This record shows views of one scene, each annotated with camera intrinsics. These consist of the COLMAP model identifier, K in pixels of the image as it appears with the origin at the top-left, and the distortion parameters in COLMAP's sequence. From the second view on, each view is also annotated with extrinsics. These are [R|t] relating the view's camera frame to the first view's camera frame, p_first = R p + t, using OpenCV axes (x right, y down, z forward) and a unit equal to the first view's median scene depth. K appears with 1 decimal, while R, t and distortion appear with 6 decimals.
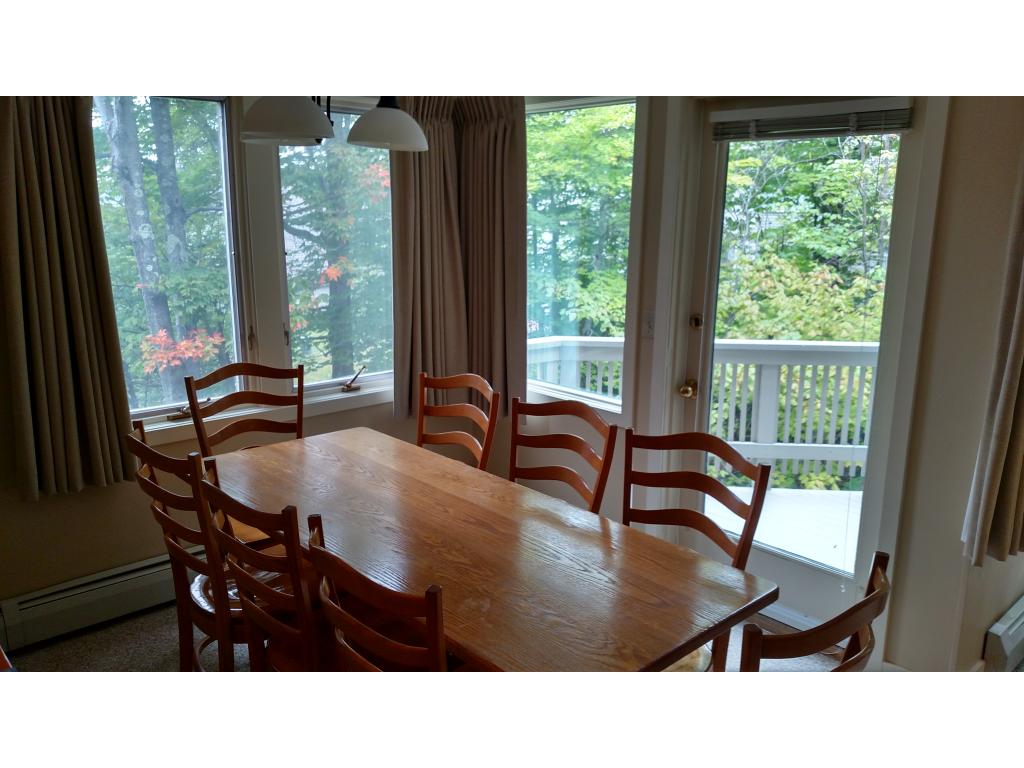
lens RADIAL K [[800.5, 0, 512.0], [0, 800.5, 384.0], [0, 0, 1]] dist [0.190709, -0.369289]
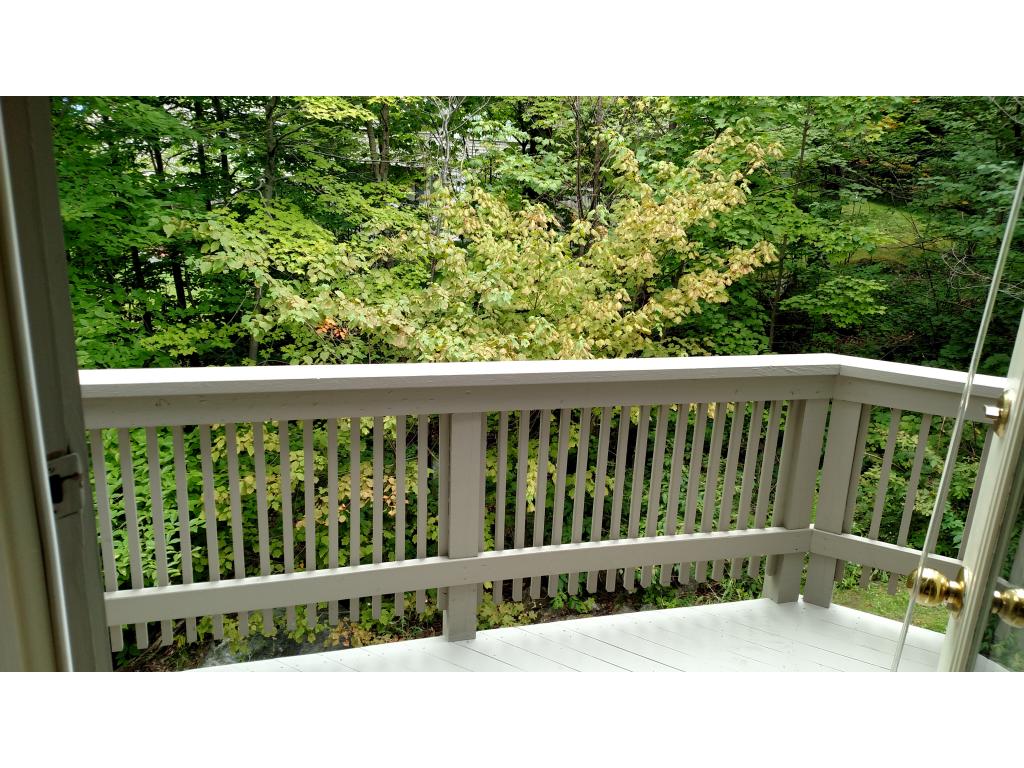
lens RADIAL K [[800.5, 0, 512.0], [0, 800.5, 384.0], [0, 0, 1]] dist [0.190709, -0.369289]
pose [[0.942864, -0.056702, 0.328319, 0.081307], [0.028460, 0.995517, 0.090200, -0.037577], [-0.331961, -0.075702, 0.940250, 0.231101]]
